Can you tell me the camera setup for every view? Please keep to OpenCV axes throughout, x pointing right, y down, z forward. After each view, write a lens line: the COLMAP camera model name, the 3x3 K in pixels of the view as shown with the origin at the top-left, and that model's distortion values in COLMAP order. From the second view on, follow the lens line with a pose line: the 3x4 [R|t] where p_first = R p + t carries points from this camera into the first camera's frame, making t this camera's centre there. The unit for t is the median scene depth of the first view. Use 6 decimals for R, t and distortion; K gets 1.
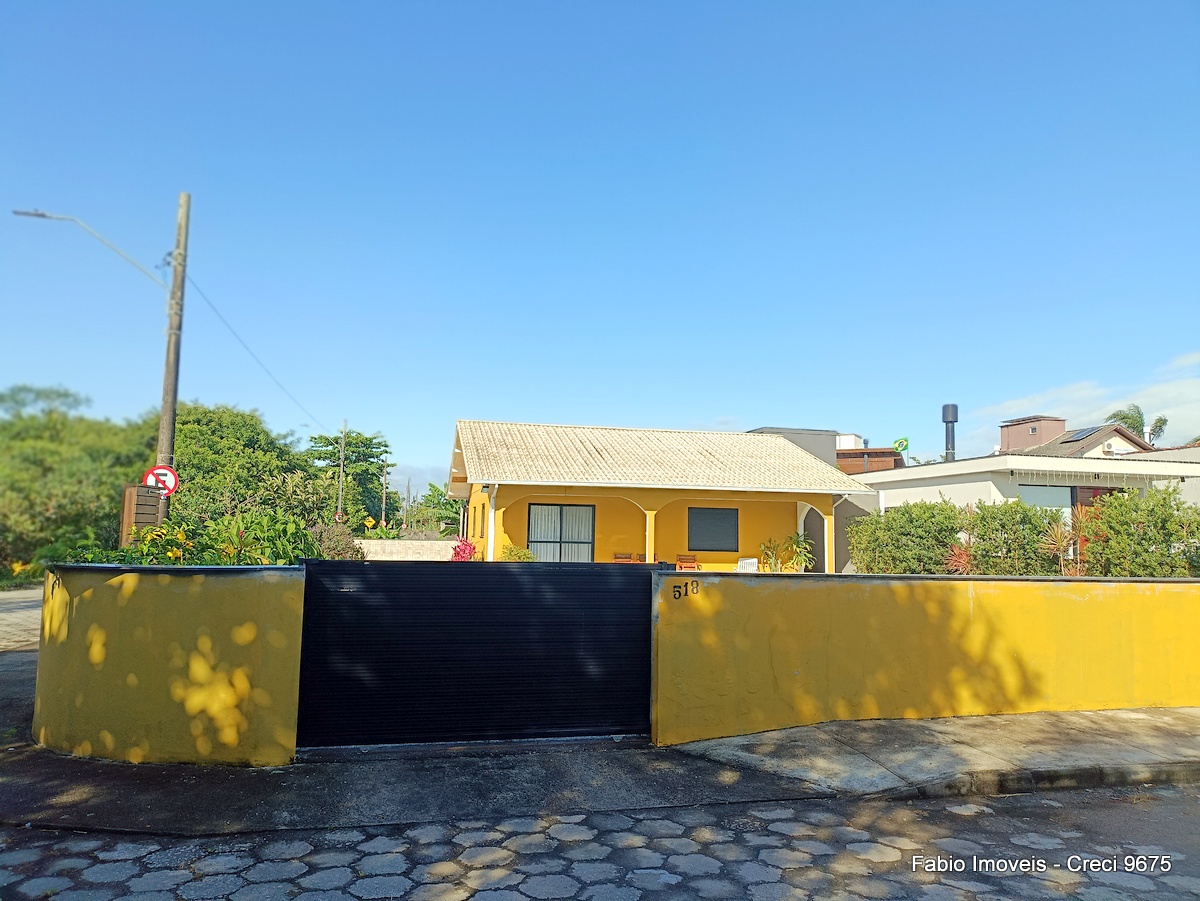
lens RADIAL K [[883.6, 0, 596.1], [0, 883.6, 451.7], [0, 0, 1]] dist [0.034195, -0.026436]
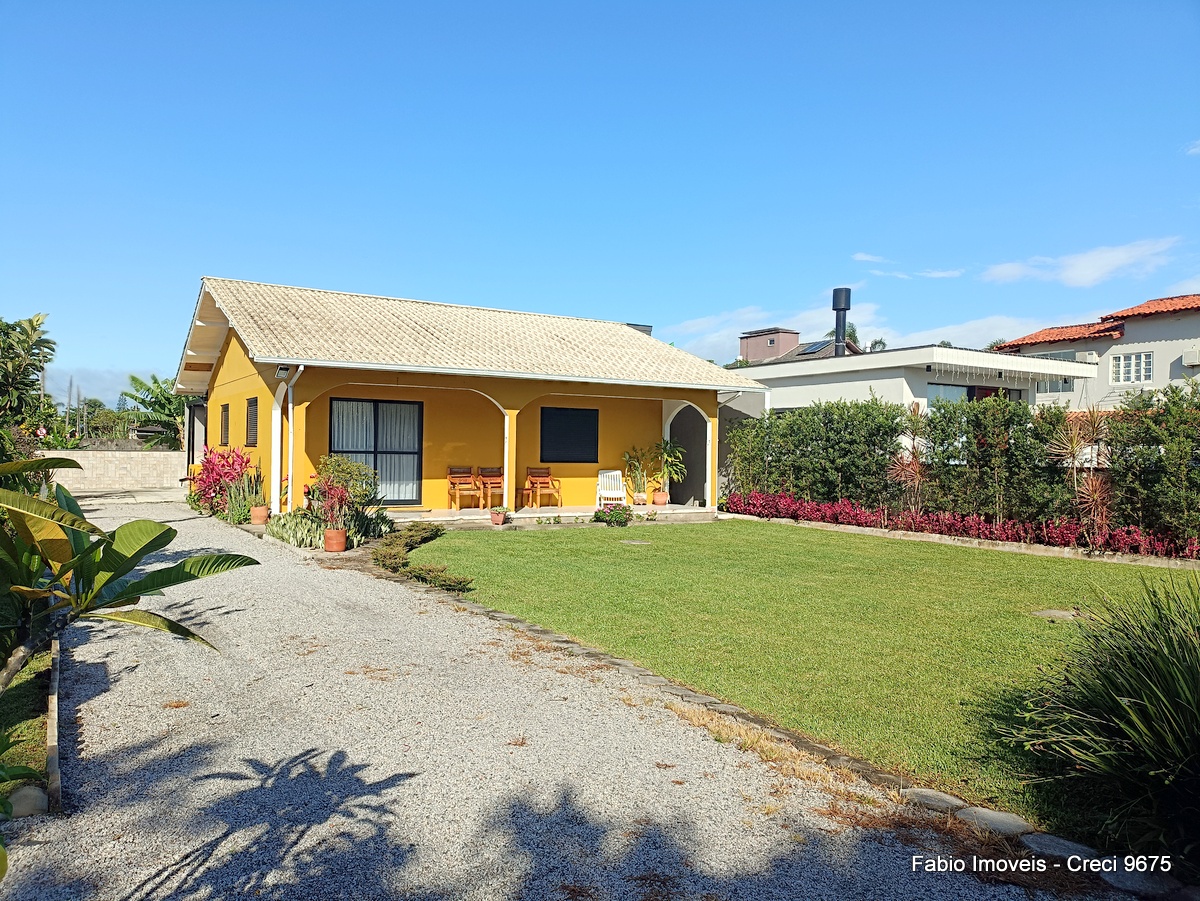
lens RADIAL K [[883.6, 0, 597.4], [0, 883.6, 459.0], [0, 0, 1]] dist [0.034195, -0.026436]
pose [[0.943784, -0.008076, 0.330465, -0.105046], [-0.027910, 0.994185, 0.104007, 0.026613], [-0.329383, -0.107384, 0.938070, 0.250885]]
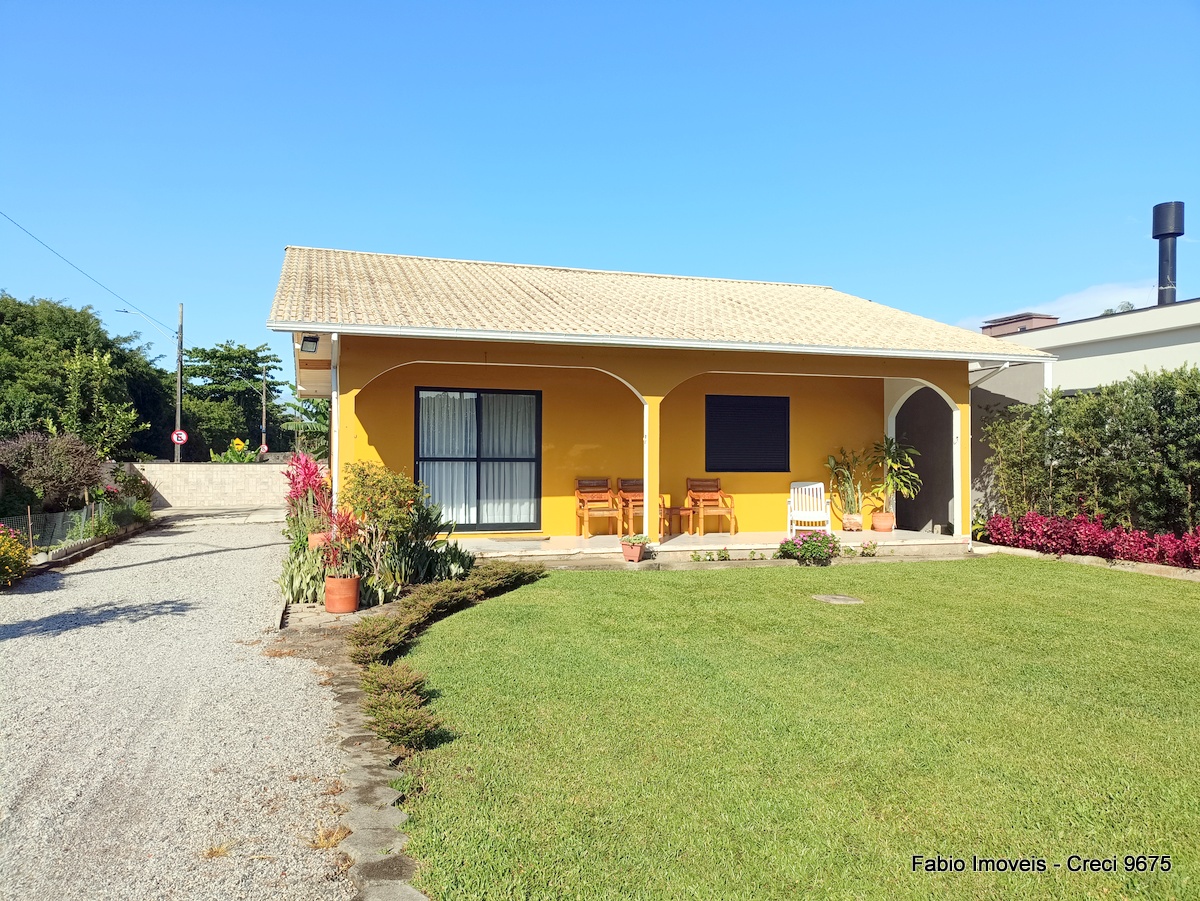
lens RADIAL K [[882.5, 0, 592.5], [0, 882.5, 452.6], [0, 0, 1]] dist [0.026522, -0.017250]
pose [[0.996134, -0.014476, 0.086645, -0.016383], [0.007093, 0.996362, 0.084927, 0.051575], [-0.087559, -0.083985, 0.992613, 0.445738]]
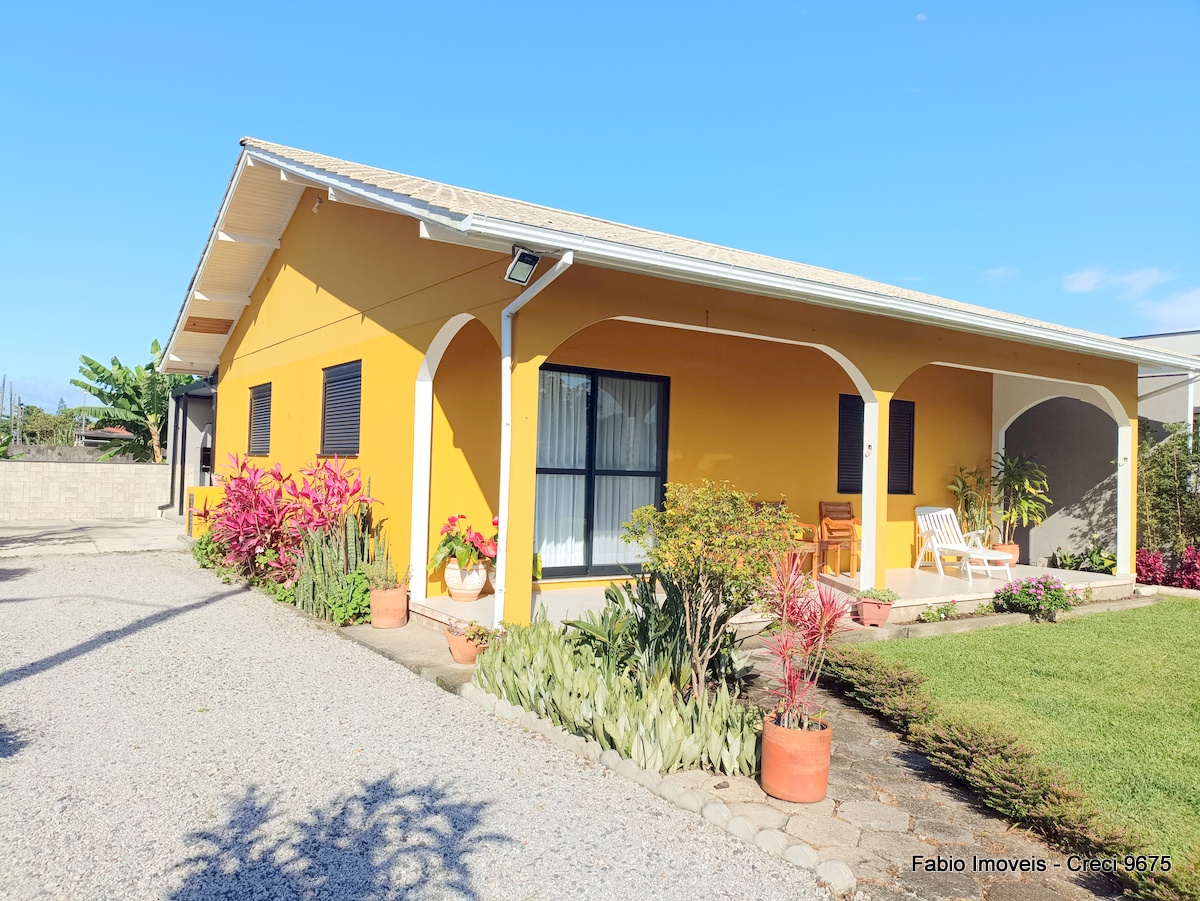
lens RADIAL K [[882.5, 0, 596.9], [0, 882.5, 452.4], [0, 0, 1]] dist [0.026522, -0.017250]
pose [[0.924890, 0.014467, 0.379960, -0.172696], [-0.046289, 0.996127, 0.074749, 0.064610], [-0.377407, -0.086723, 0.921978, 0.638665]]
